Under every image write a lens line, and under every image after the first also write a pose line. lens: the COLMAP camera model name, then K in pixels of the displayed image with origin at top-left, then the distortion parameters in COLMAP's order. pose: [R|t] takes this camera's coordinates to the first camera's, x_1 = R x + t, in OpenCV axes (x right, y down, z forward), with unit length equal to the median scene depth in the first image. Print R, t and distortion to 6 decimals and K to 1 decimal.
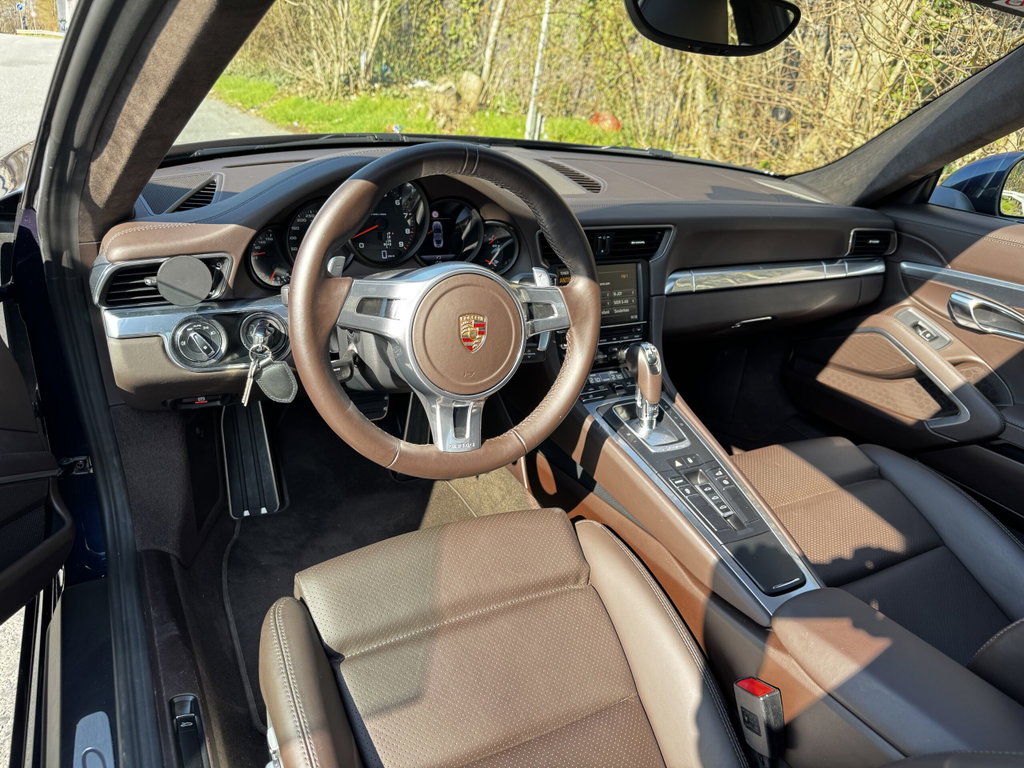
lens RADIAL K [[720.7, 0, 507.3], [0, 720.7, 389.2], [0, 0, 1]] dist [0.051917, -0.090542]
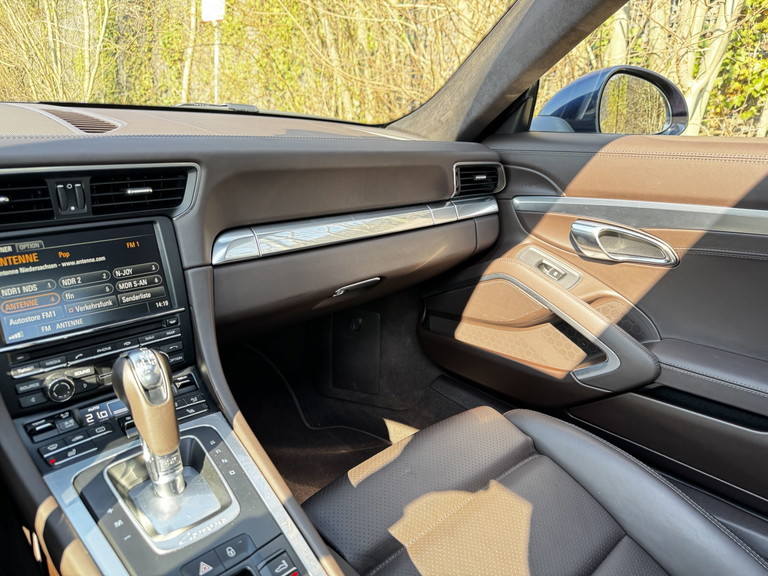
lens RADIAL K [[540.5, 0, 380.5], [0, 540.5, 291.9], [0, 0, 1]] dist [0.051917, -0.090542]
pose [[0.962460, -0.136654, 0.234515, 0.223349], [0.158533, 0.984344, -0.077037, -0.036534], [-0.220316, 0.111323, 0.969055, 0.421703]]
